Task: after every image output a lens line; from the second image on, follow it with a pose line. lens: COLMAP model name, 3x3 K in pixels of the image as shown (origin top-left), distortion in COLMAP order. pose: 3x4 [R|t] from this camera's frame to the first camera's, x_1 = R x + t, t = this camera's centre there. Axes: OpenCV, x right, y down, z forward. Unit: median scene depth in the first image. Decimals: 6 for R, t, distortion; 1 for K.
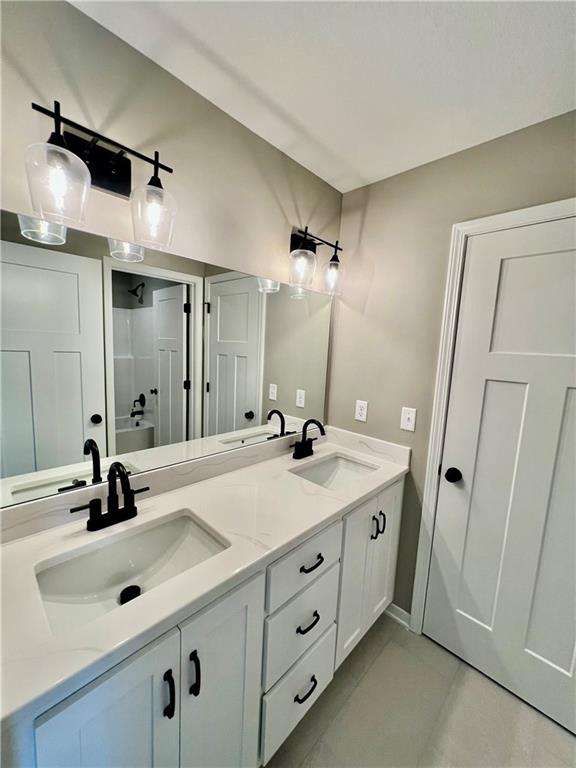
lens RADIAL K [[309.3, 0, 289.2], [0, 309.3, 384.2], [0, 0, 1]] dist [-0.000124, -0.000123]
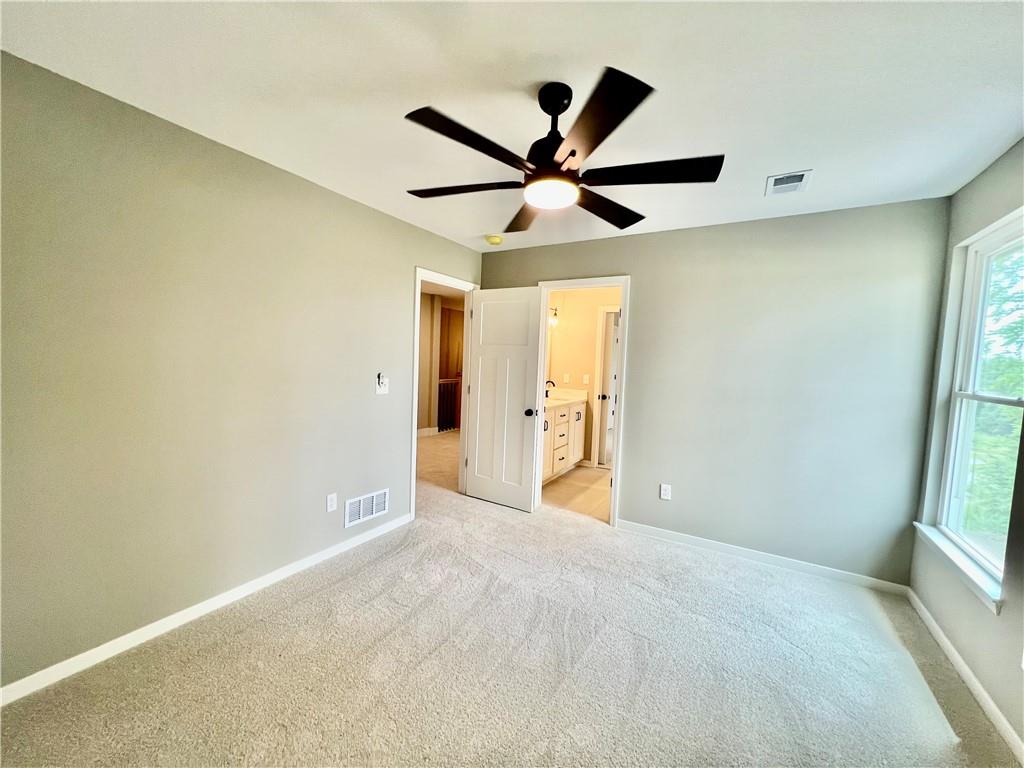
lens RADIAL K [[412.5, 0, 510.4], [0, 412.5, 383.2], [0, 0, 1]] dist [-0.000124, -0.000123]
pose [[0.972987, -0.022506, 0.229760, -0.954321], [0.032748, 0.998628, -0.040863, 0.254453], [-0.228525, 0.047284, 0.972389, -2.044352]]
